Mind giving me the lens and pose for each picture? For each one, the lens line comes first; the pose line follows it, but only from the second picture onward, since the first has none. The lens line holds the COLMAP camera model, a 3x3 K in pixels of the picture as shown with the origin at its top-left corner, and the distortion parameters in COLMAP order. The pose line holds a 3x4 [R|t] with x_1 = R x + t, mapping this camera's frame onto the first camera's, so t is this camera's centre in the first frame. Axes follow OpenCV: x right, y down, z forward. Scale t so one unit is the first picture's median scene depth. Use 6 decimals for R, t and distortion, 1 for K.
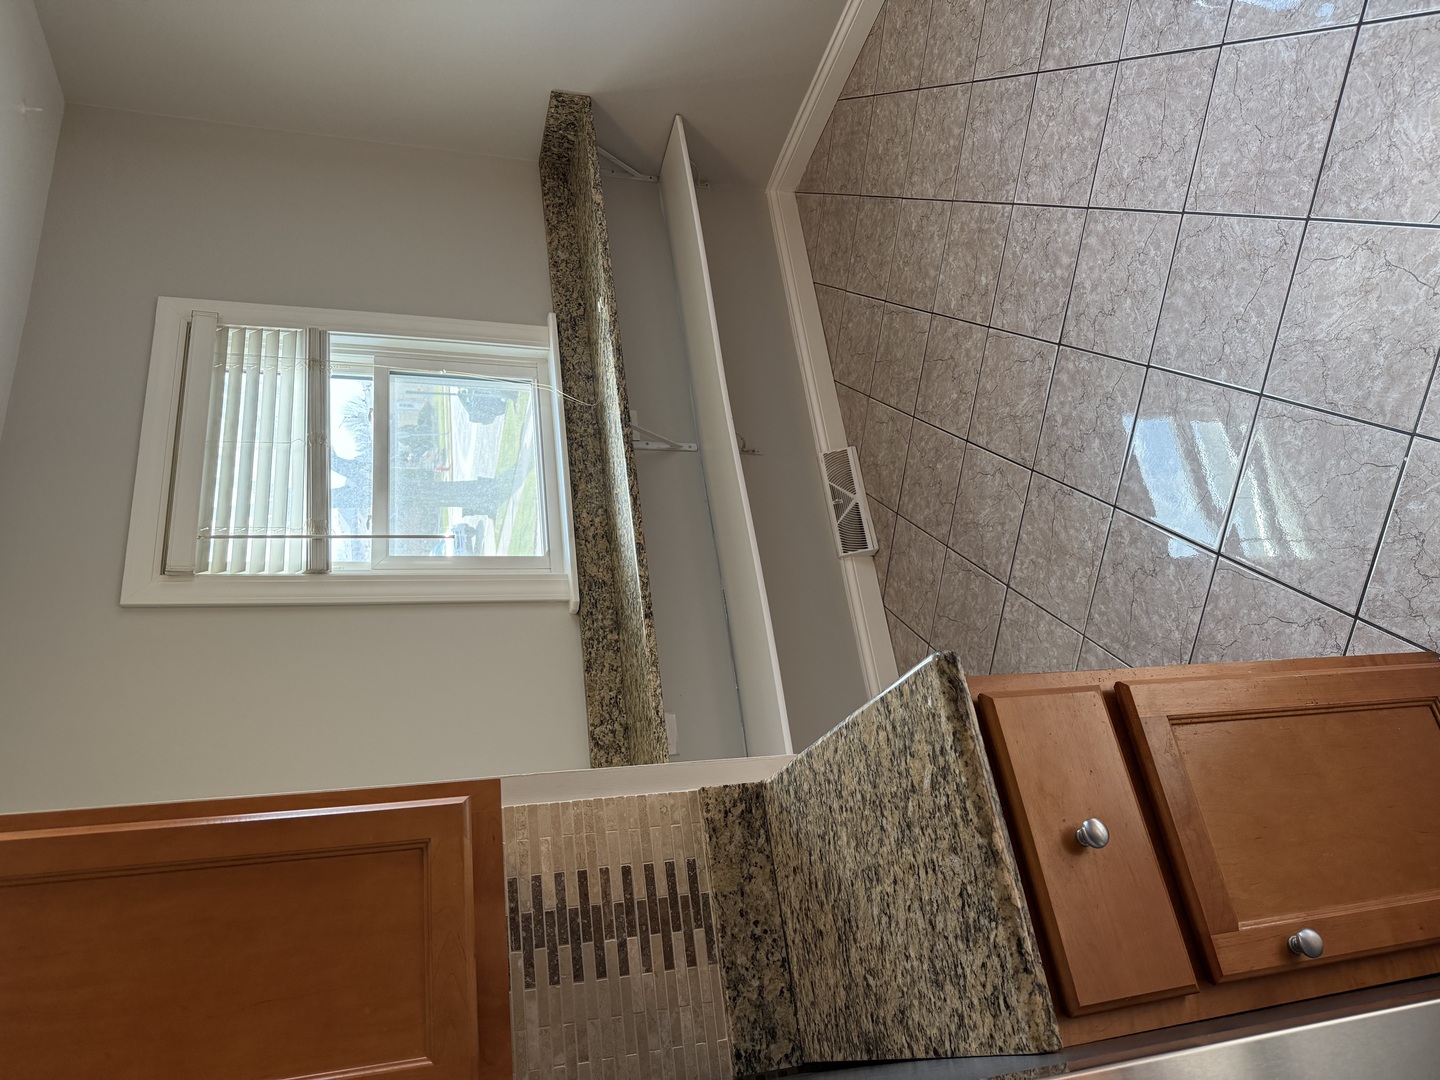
lens RADIAL K [[1006.7, 0, 708.3], [0, 1006.7, 548.0], [0, 0, 1]] dist [0.007962, -0.010179]
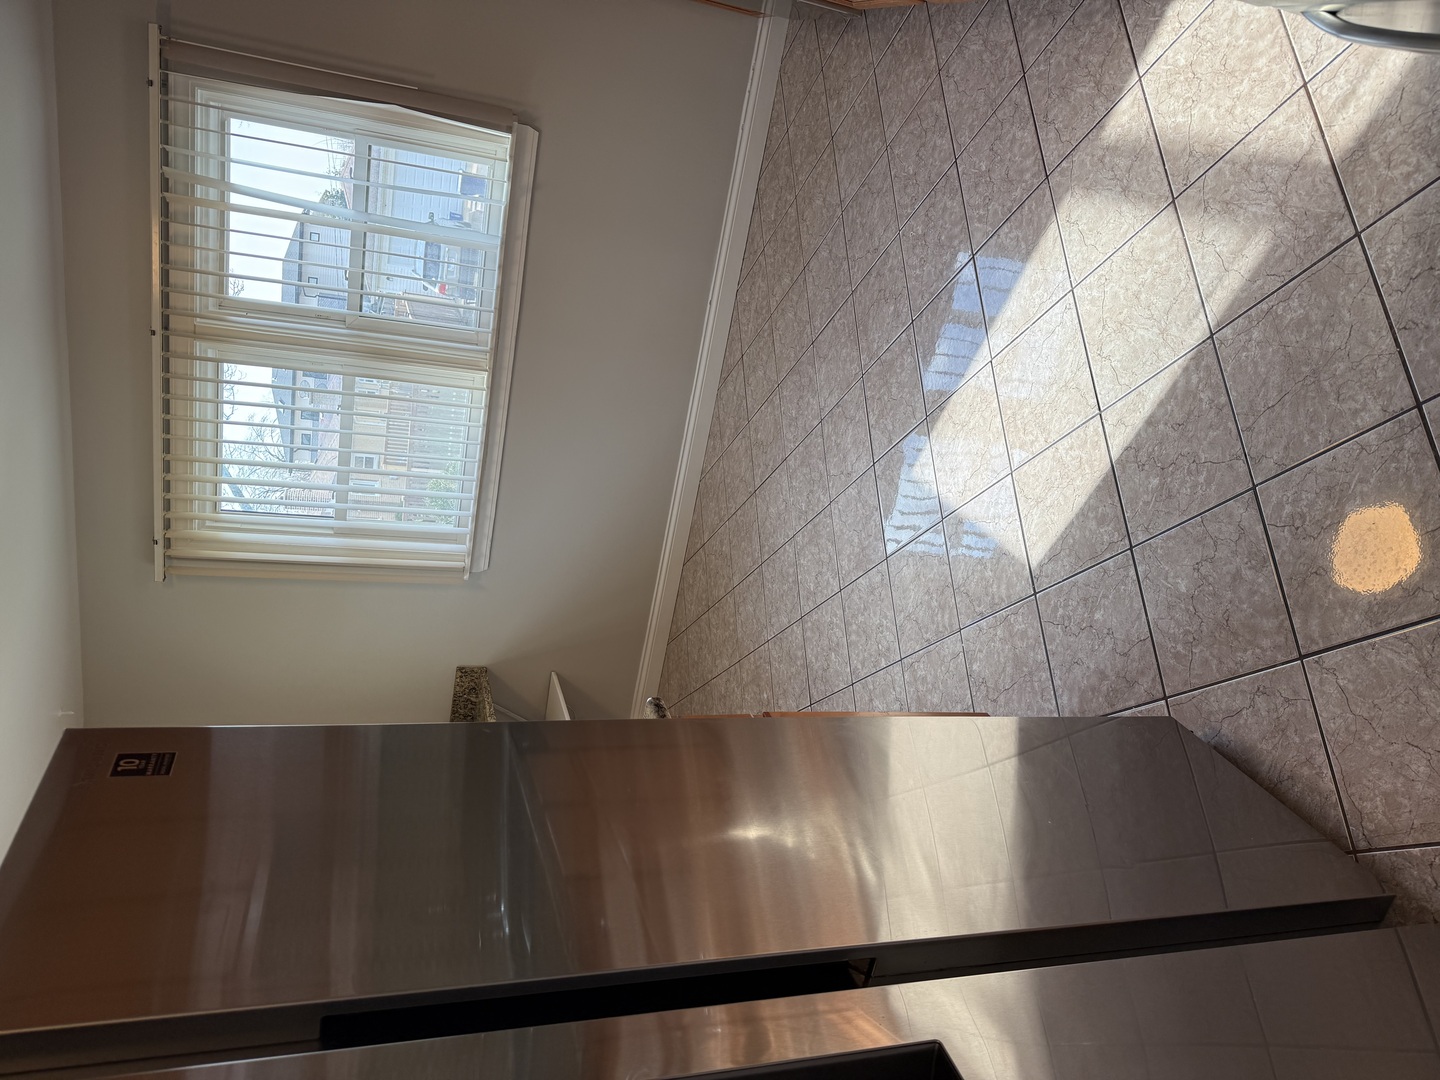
lens RADIAL K [[1006.7, 0, 728.5], [0, 1006.7, 535.0], [0, 0, 1]] dist [0.007962, -0.010179]
pose [[0.981554, -0.156831, 0.109344, 0.141231], [0.190566, 0.756542, -0.625563, 0.557624], [0.015384, 0.634861, 0.772473, -0.276425]]
